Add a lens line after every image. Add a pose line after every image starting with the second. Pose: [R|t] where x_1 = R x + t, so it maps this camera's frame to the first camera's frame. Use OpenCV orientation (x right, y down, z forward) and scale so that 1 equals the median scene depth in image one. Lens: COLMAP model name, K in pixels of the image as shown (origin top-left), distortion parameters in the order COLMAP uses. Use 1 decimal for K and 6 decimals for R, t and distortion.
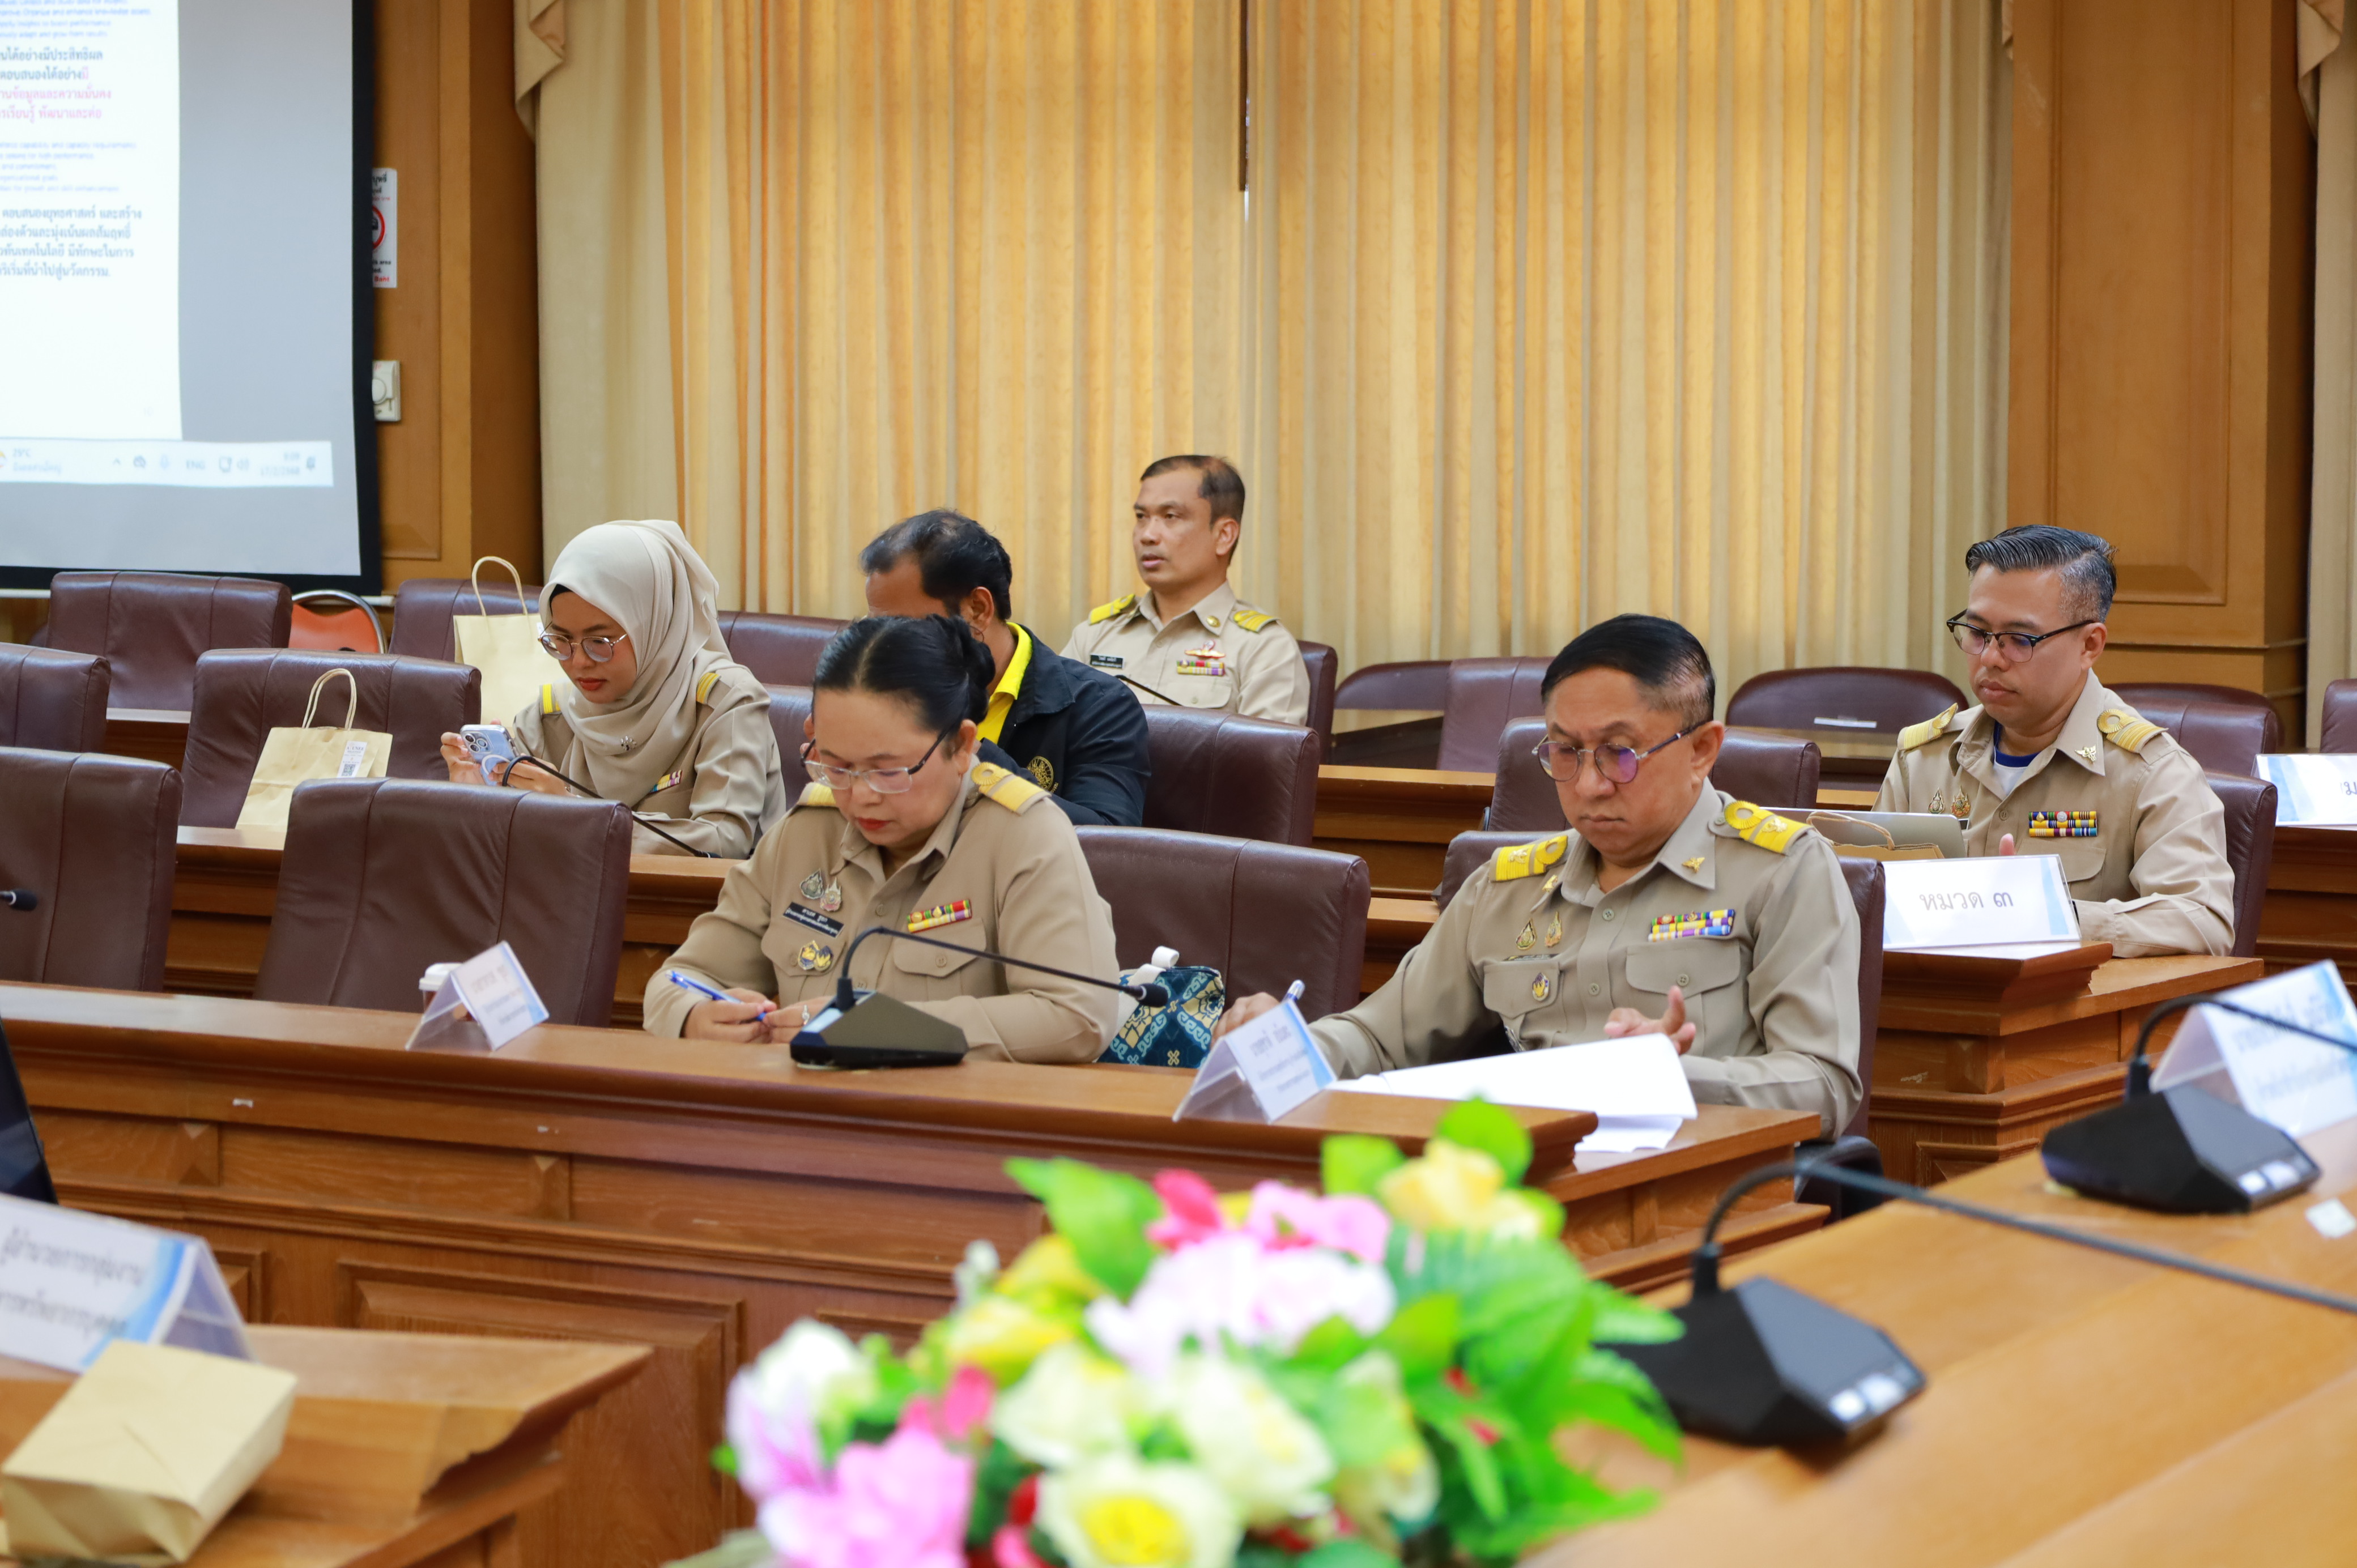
lens RADIAL K [[6839.7, 0, 1178.5], [0, 6839.7, 784.0], [0, 0, 1]] dist [-0.008609, 0.067528]
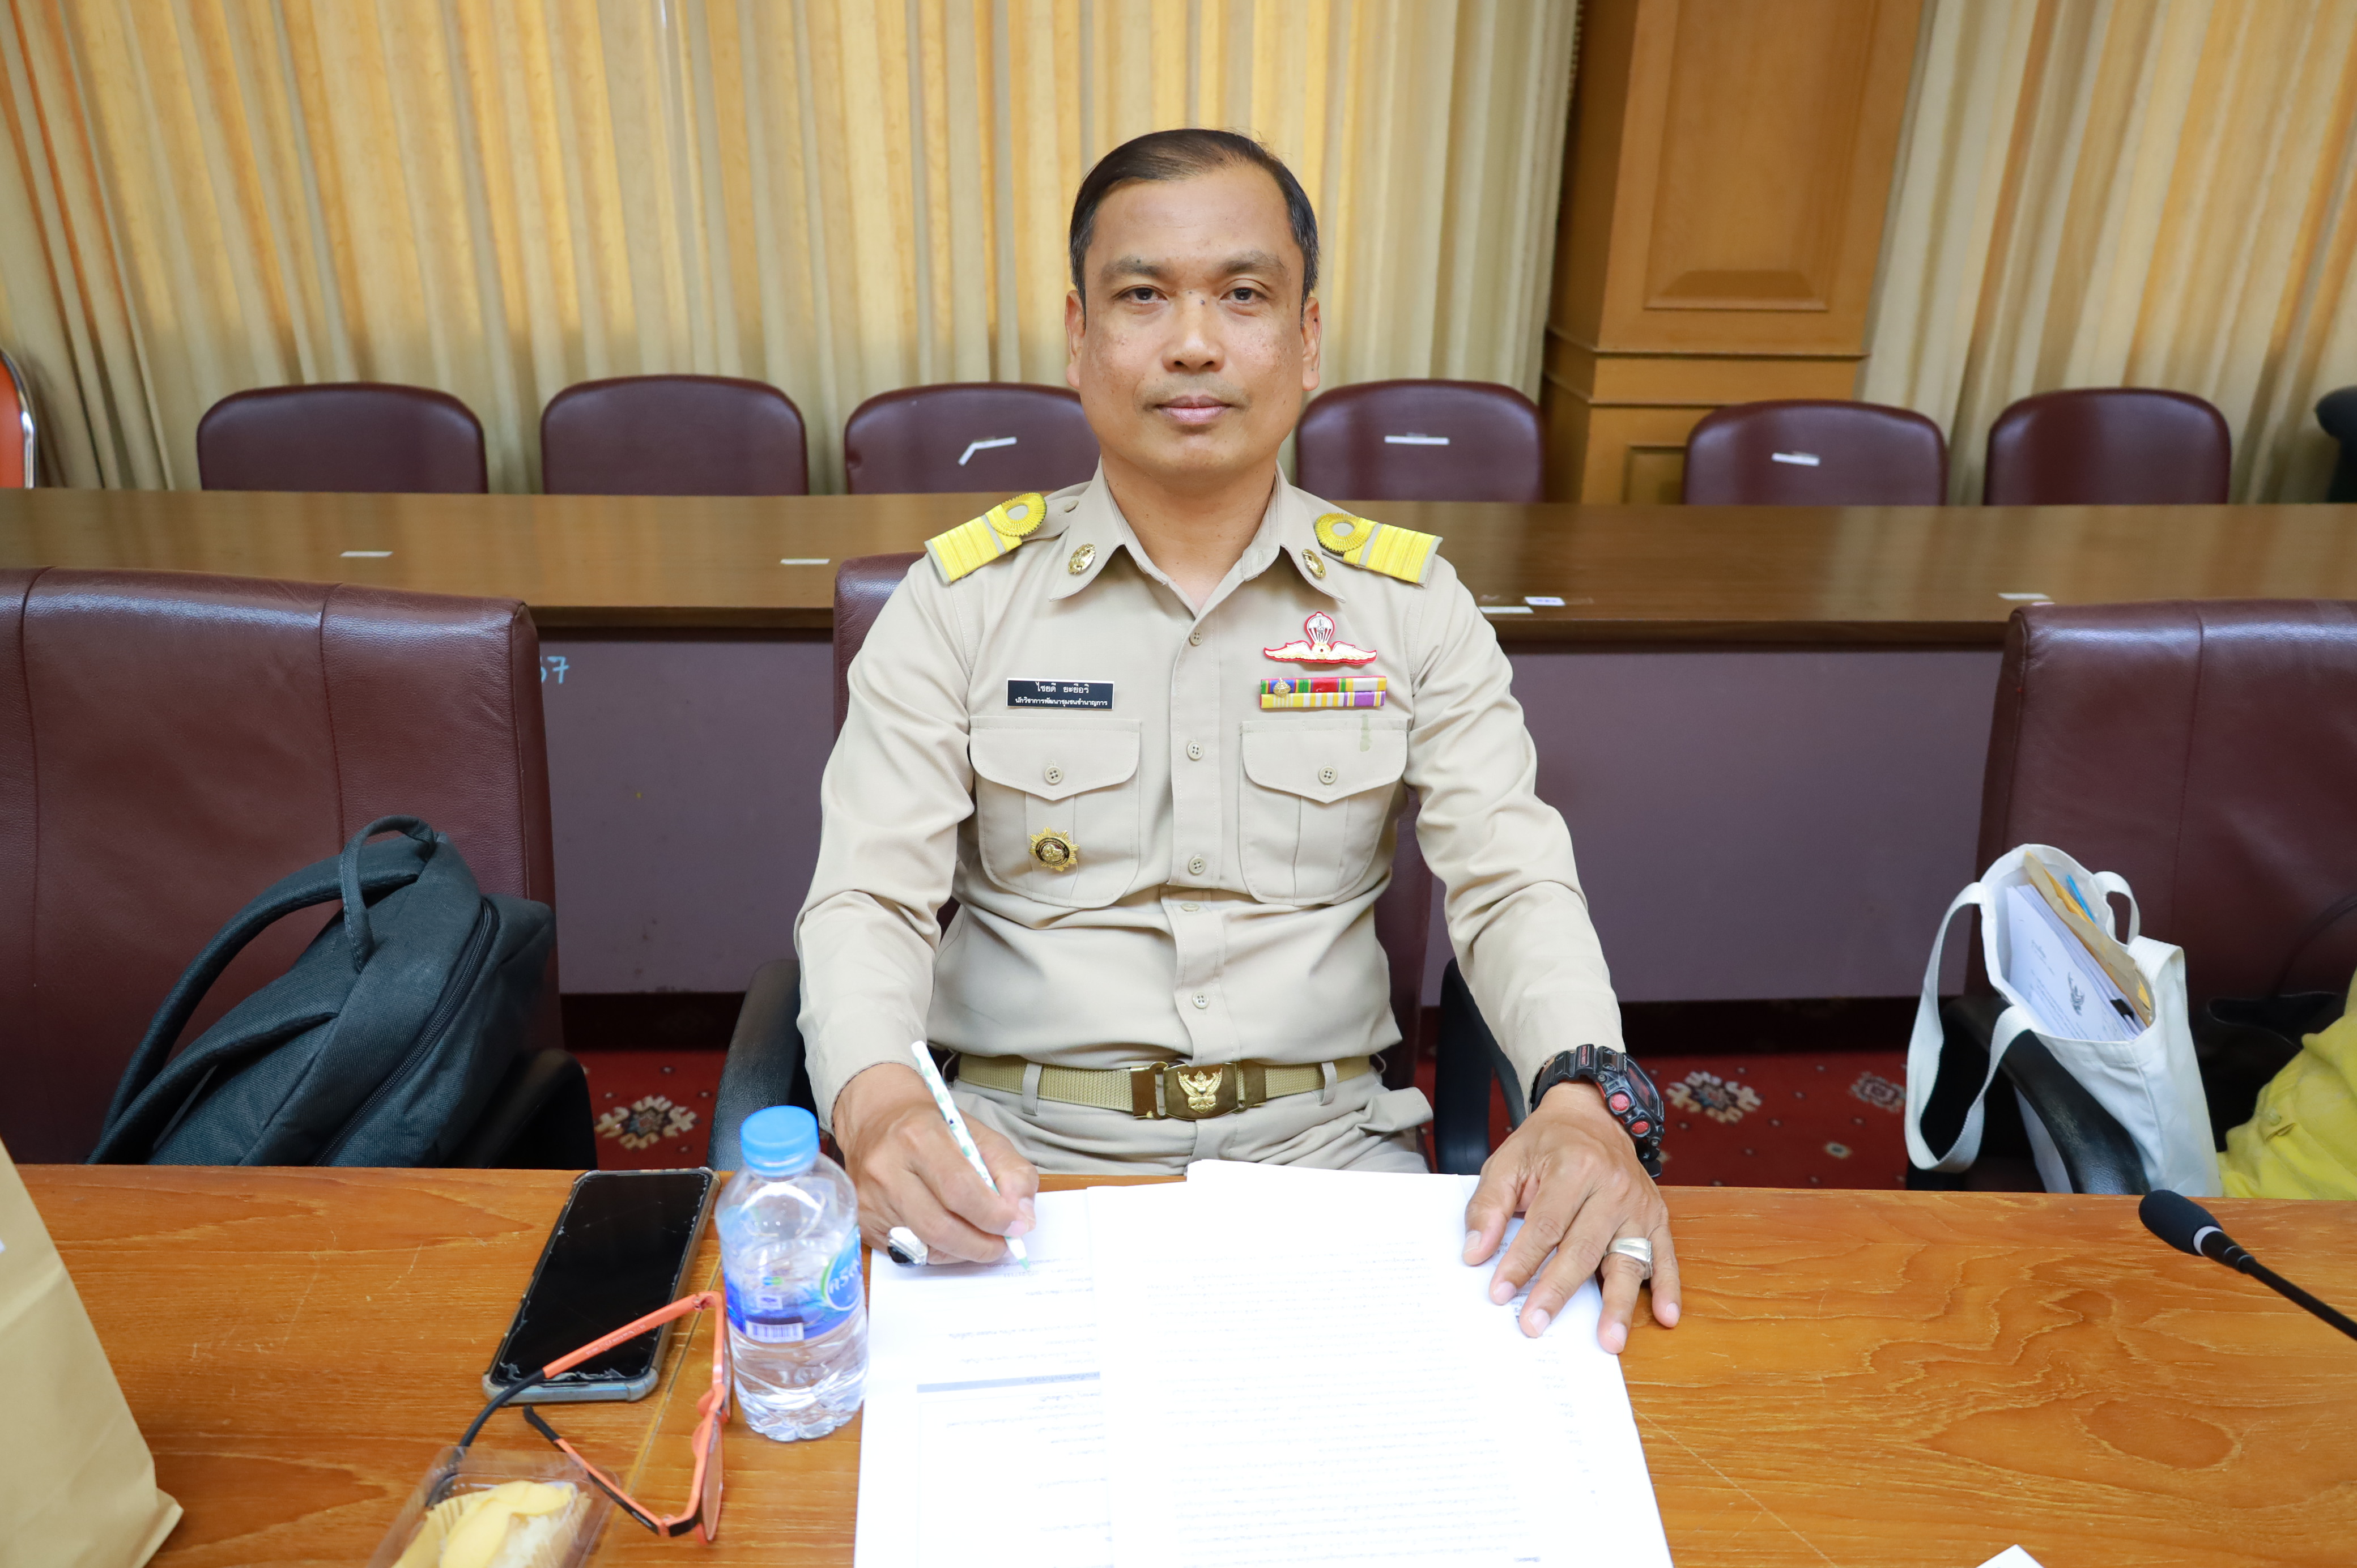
lens RADIAL K [[1613.8, 0, 1178.5], [0, 1613.8, 784.0], [0, 0, 1]] dist [-0.011015, 0.002193]
pose [[0.871957, -0.184401, 0.453527, -0.044107], [0.025195, 0.942029, 0.334583, -0.038410], [-0.488933, -0.280316, 0.826055, 0.760923]]
